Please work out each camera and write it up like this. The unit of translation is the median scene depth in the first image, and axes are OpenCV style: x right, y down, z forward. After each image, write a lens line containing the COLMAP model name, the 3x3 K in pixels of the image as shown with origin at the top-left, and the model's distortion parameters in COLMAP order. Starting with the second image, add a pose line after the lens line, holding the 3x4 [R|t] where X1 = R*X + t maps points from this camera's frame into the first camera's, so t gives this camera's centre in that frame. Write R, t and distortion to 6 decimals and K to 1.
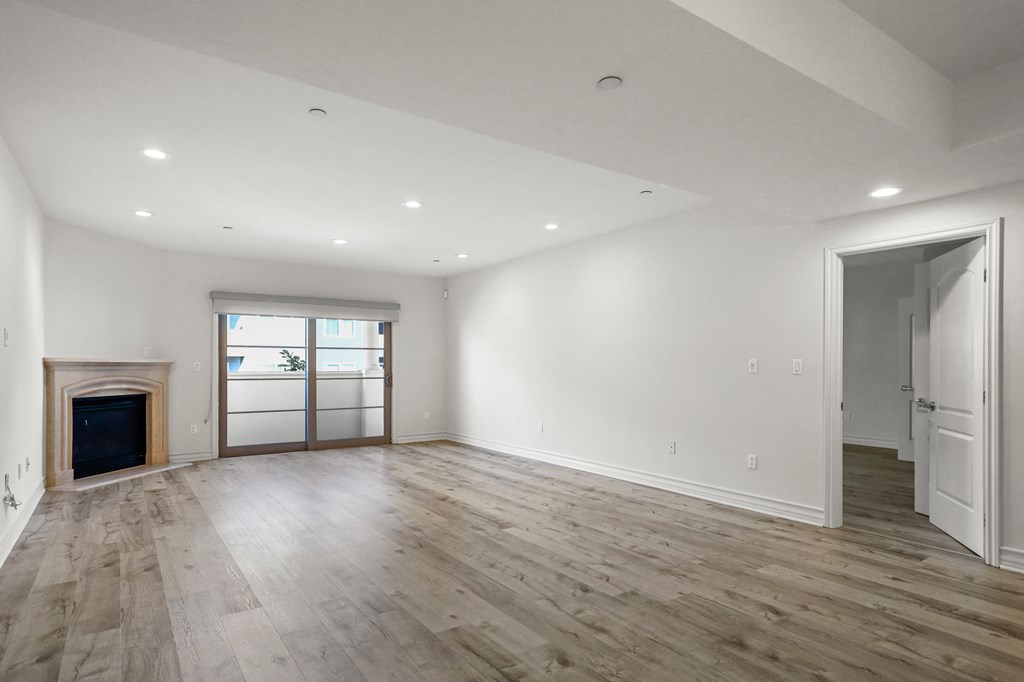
lens RADIAL K [[556.8, 0, 508.9], [0, 556.8, 366.5], [0, 0, 1]] dist [0.006901, 0.001671]
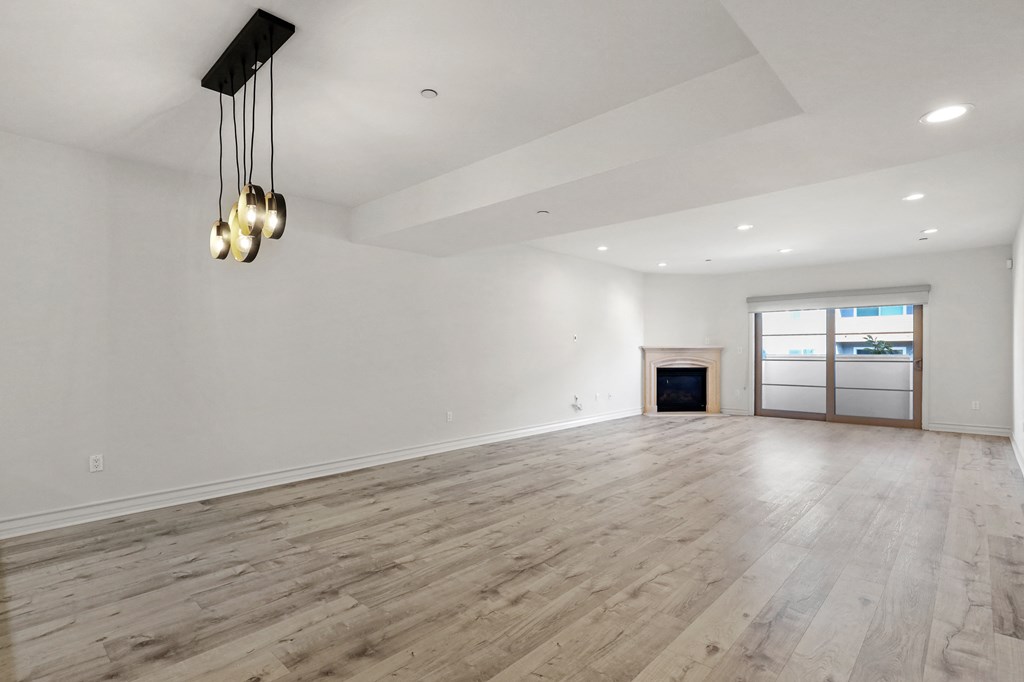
lens RADIAL K [[508.5, 0, 530.7], [0, 508.5, 355.1], [0, 0, 1]] dist [0.004496, 0.001719]
pose [[0.238705, 0.006480, -0.971070, 0.673803], [0.001343, 0.999975, 0.007004, 0.002512], [0.971091, -0.002976, 0.238691, 0.169017]]
